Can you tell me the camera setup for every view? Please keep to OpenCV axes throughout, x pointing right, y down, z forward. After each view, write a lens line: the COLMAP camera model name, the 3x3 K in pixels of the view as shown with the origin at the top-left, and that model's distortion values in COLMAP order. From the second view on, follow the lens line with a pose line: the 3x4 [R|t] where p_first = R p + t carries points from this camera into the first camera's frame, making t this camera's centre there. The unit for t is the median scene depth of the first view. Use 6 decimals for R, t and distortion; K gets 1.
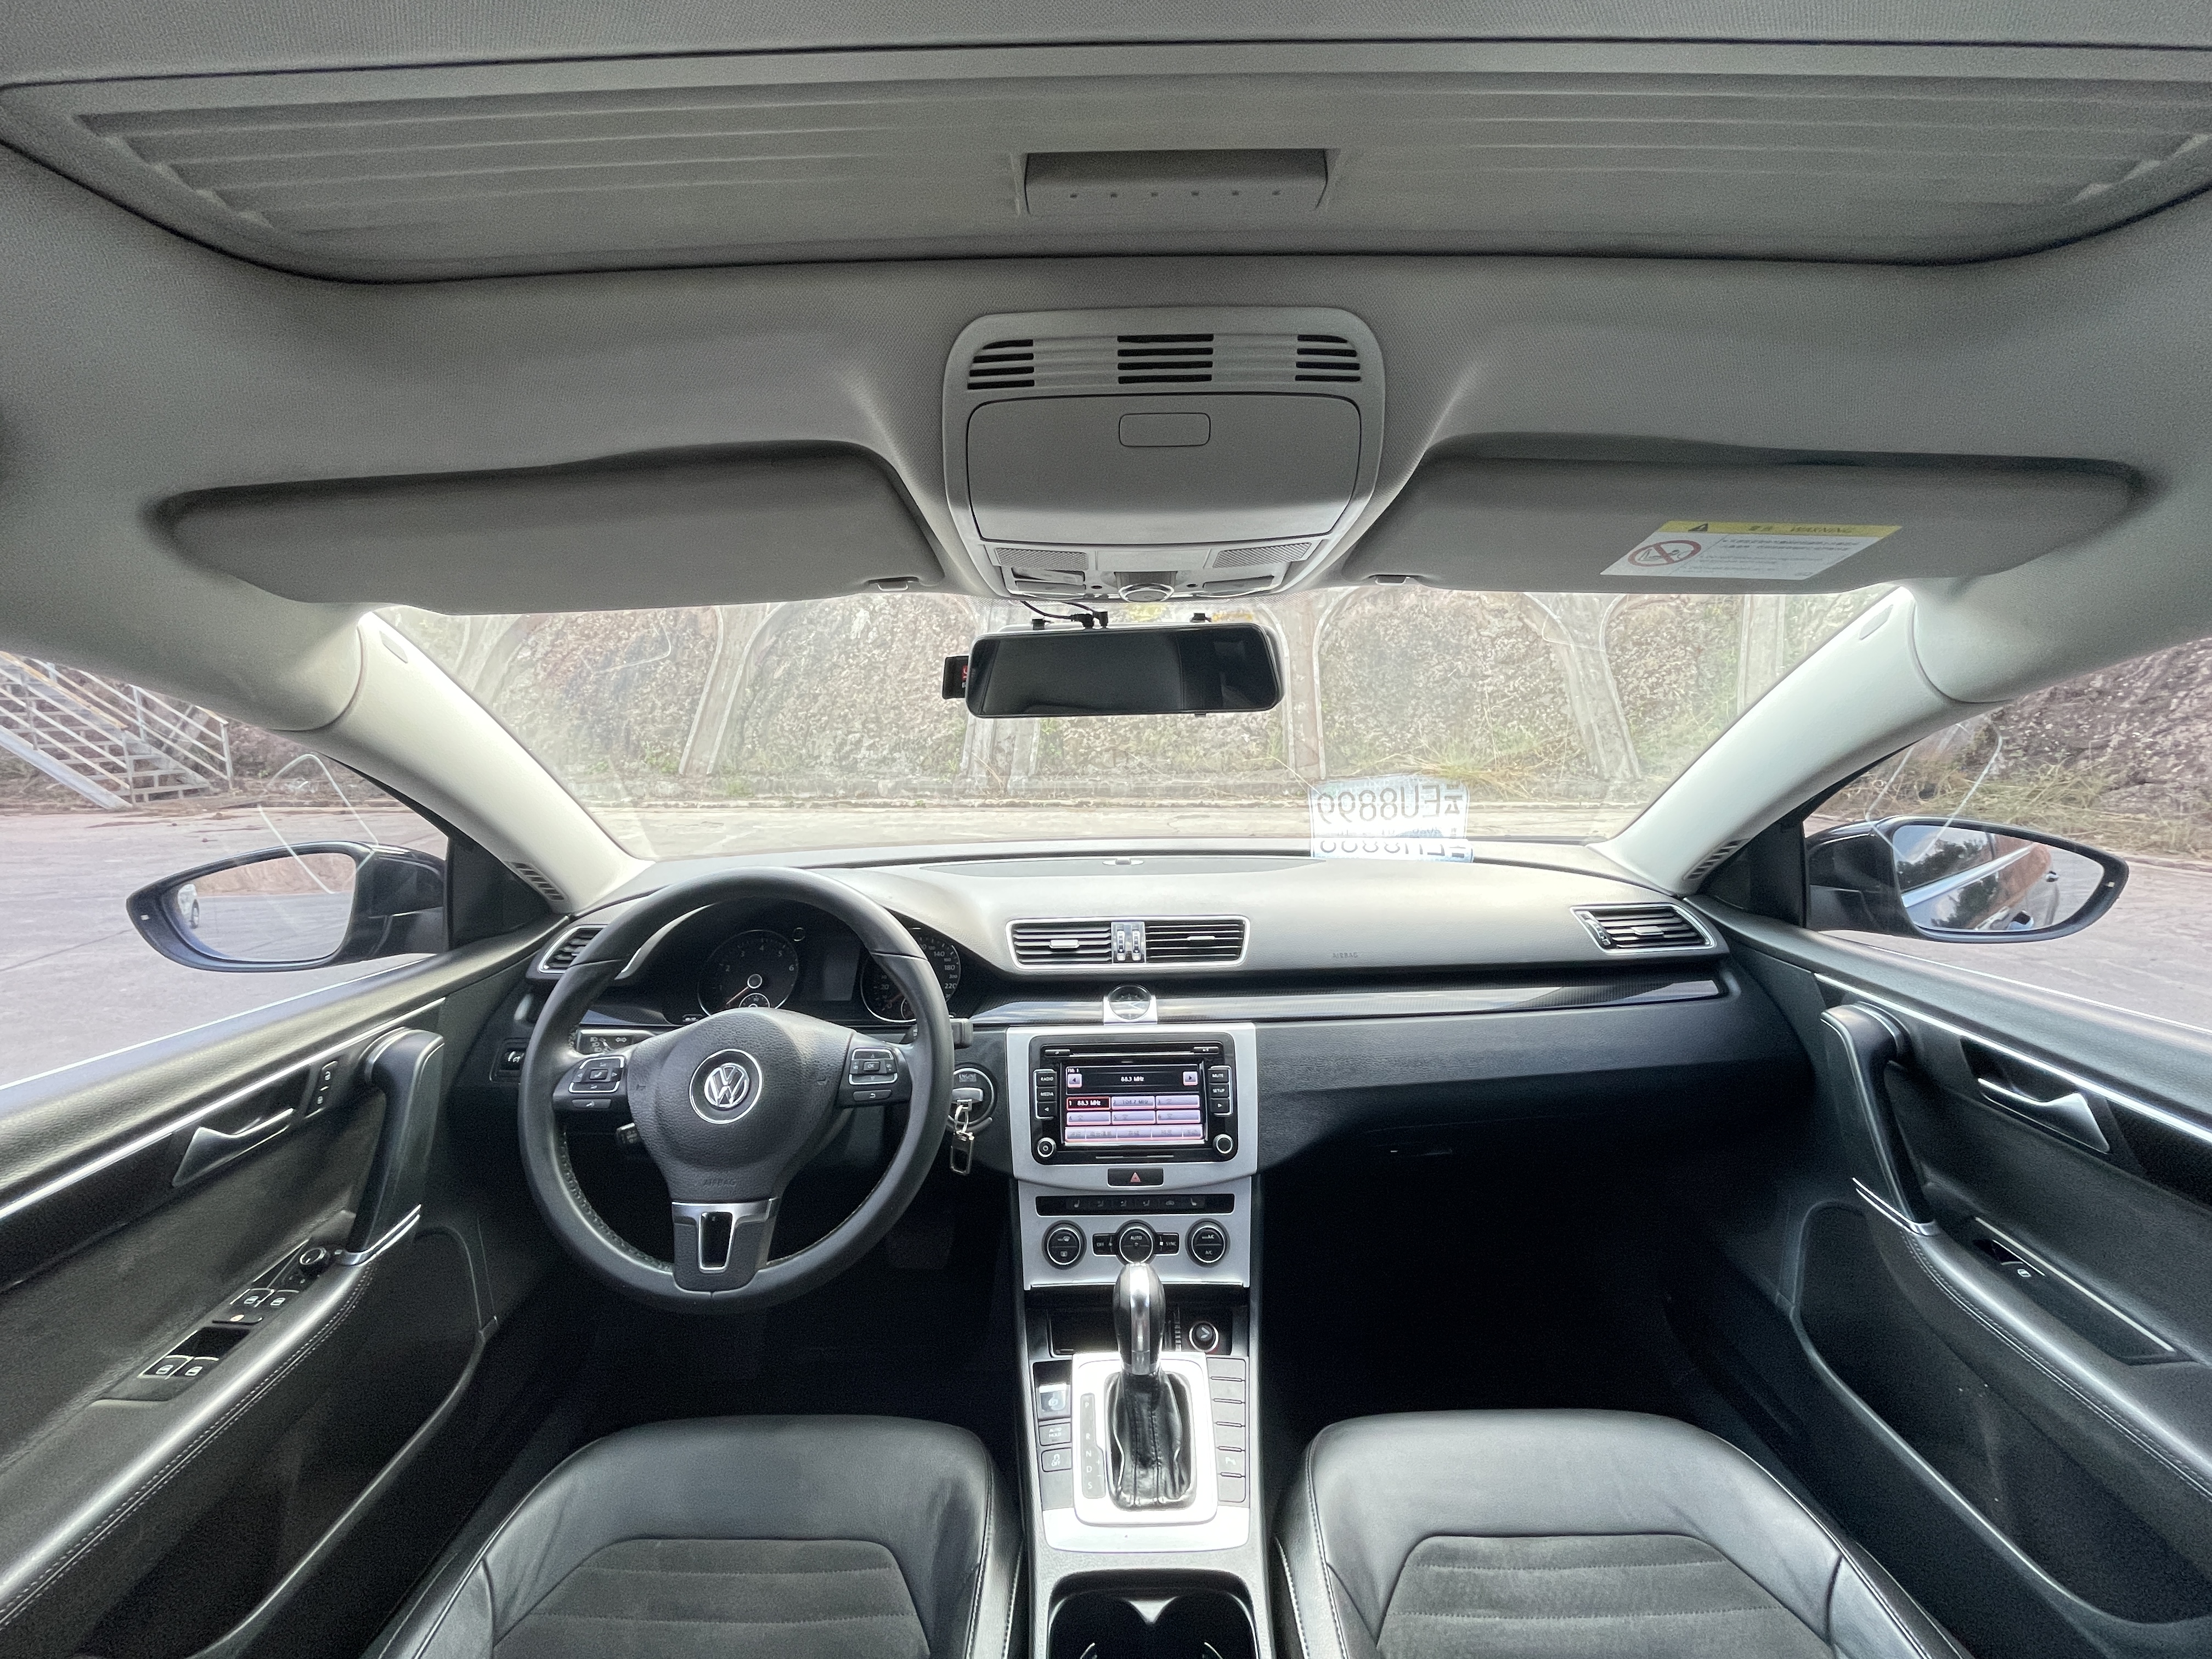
lens RADIAL K [[888.6, 0, 1107.0], [0, 888.6, 836.7], [0, 0, 1]] dist [-0.005369, -0.000334]
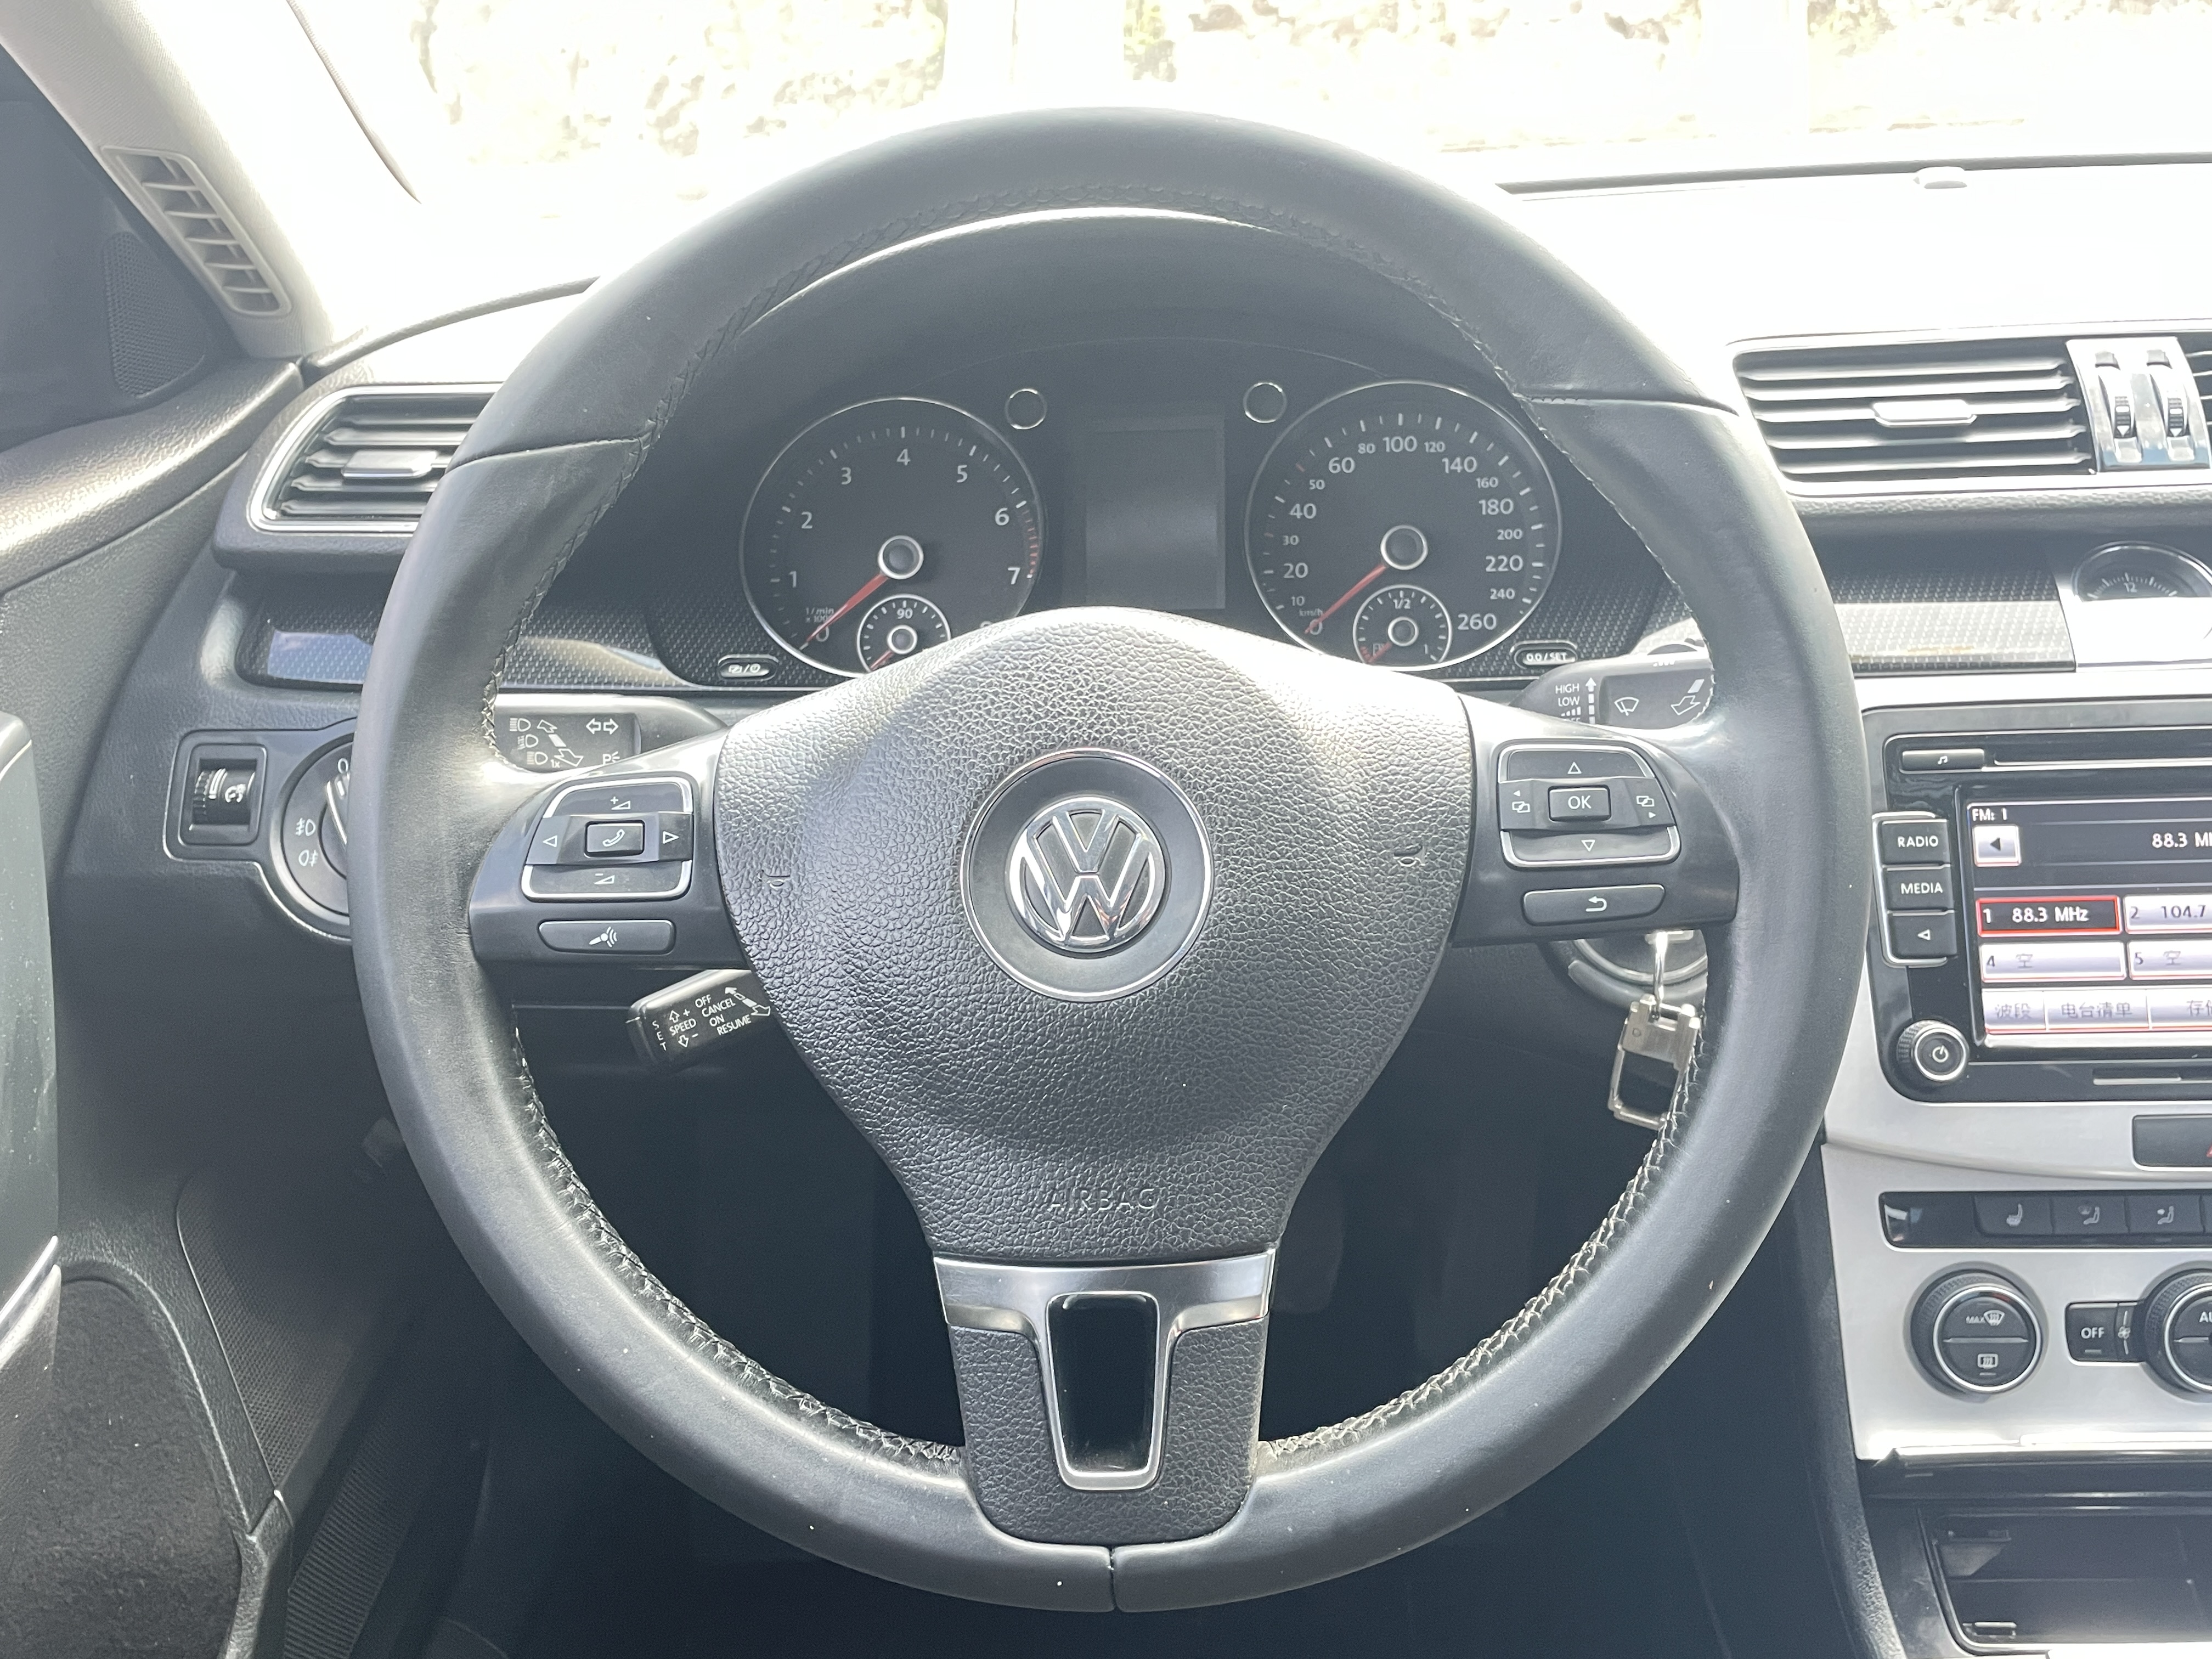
lens RADIAL K [[1882.2, 0, 1124.7], [0, 1882.2, 832.6], [0, 0, 1]] dist [0.064024, -0.079232]
pose [[0.998659, -0.006223, -0.051388, -0.310654], [0.019412, 0.965321, 0.260341, 0.090788], [0.047986, -0.260990, 0.964148, 0.344819]]
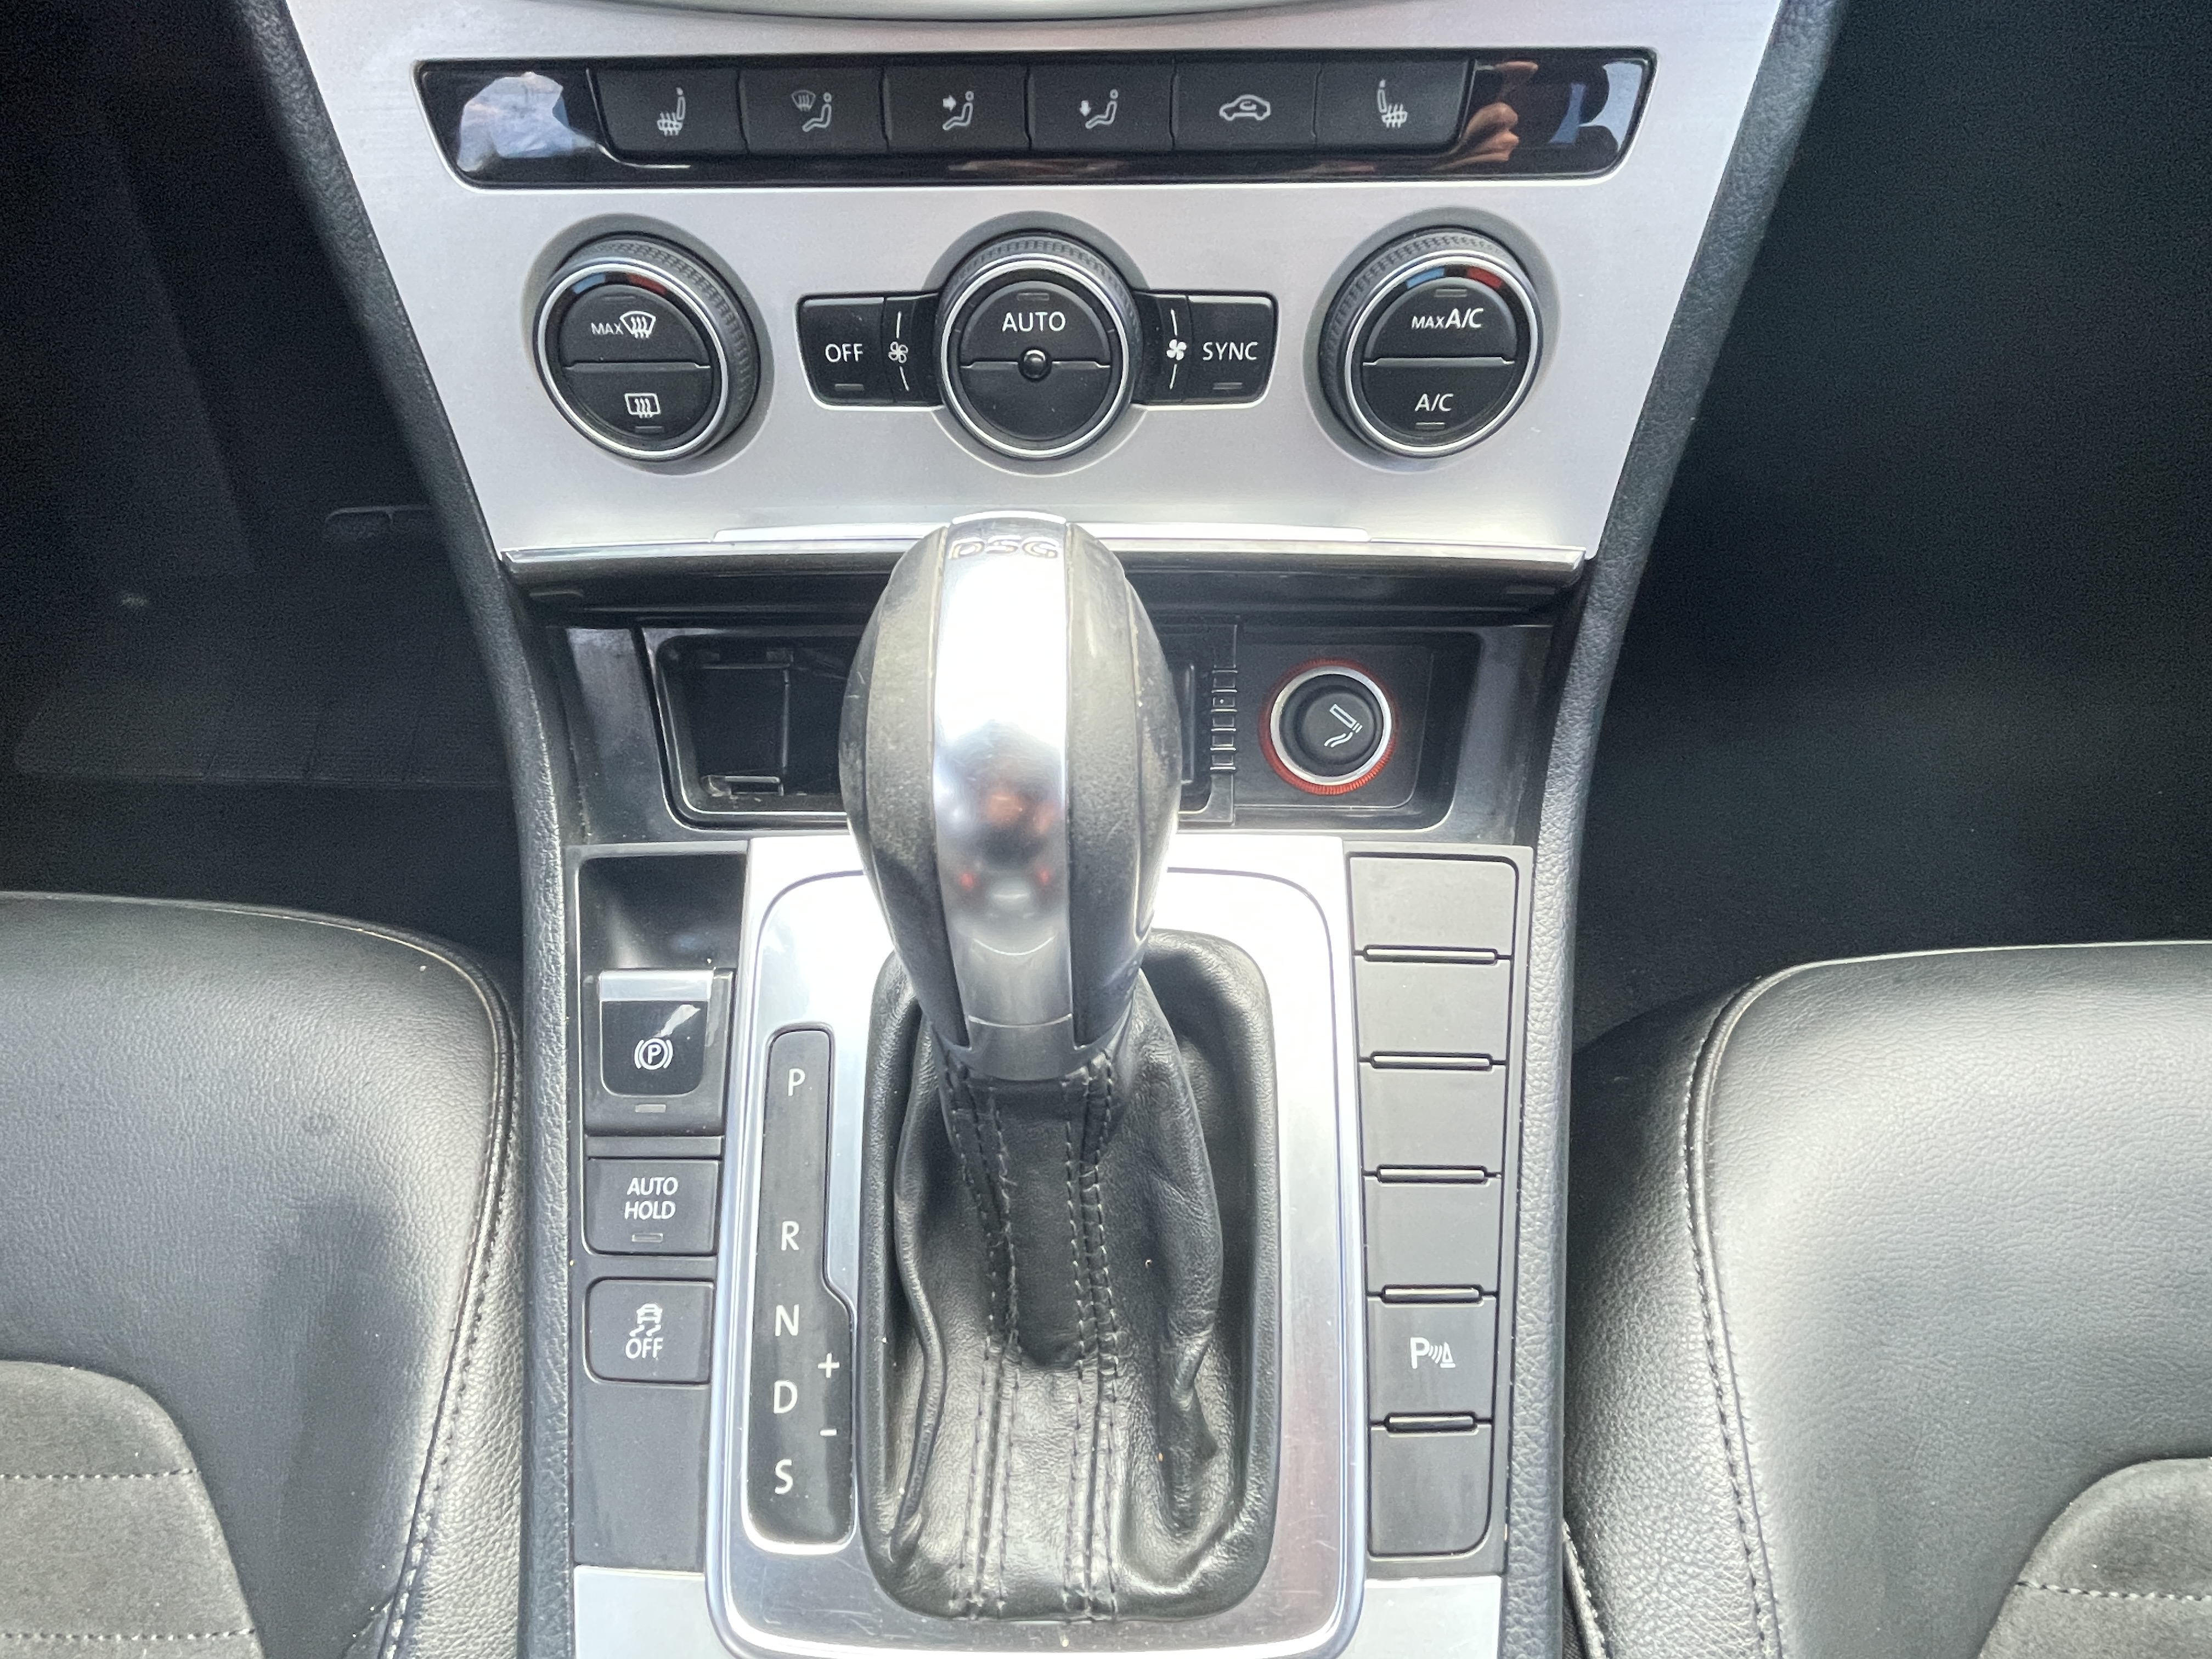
lens RADIAL K [[1160.8, 0, 1093.2], [0, 1160.8, 815.1], [0, 0, 1]] dist [-0.000121, -0.002217]
pose [[0.999746, 0.014602, -0.017159, 0.047888], [0.004254, 0.625543, 0.780178, 0.318611], [0.022126, -0.780053, 0.625322, 0.745015]]
